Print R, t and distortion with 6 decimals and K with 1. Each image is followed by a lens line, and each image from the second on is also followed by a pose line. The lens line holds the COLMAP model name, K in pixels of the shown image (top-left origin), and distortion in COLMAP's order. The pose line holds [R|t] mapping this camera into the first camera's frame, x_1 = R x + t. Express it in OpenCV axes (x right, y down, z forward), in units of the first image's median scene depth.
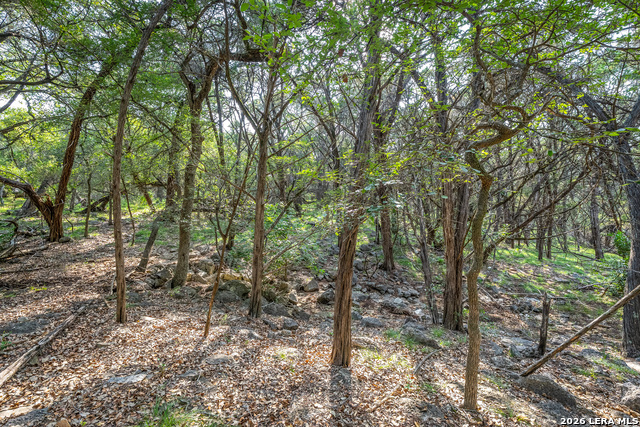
lens RADIAL K [[291.7, 0, 319.9], [0, 291.7, 212.8], [0, 0, 1]] dist [-0.001145, -0.001315]
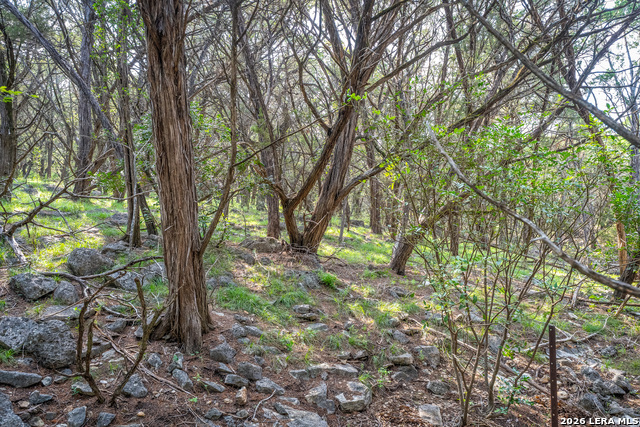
lens RADIAL K [[454.2, 0, 320.7], [0, 454.2, 213.1], [0, 0, 1]] dist [0.002588, 0.000454]
pose [[0.818403, -0.004863, 0.574625, 0.103588], [0.004383, 0.999988, 0.002221, 0.086454], [-0.574628, 0.000701, 0.818414, 0.609338]]
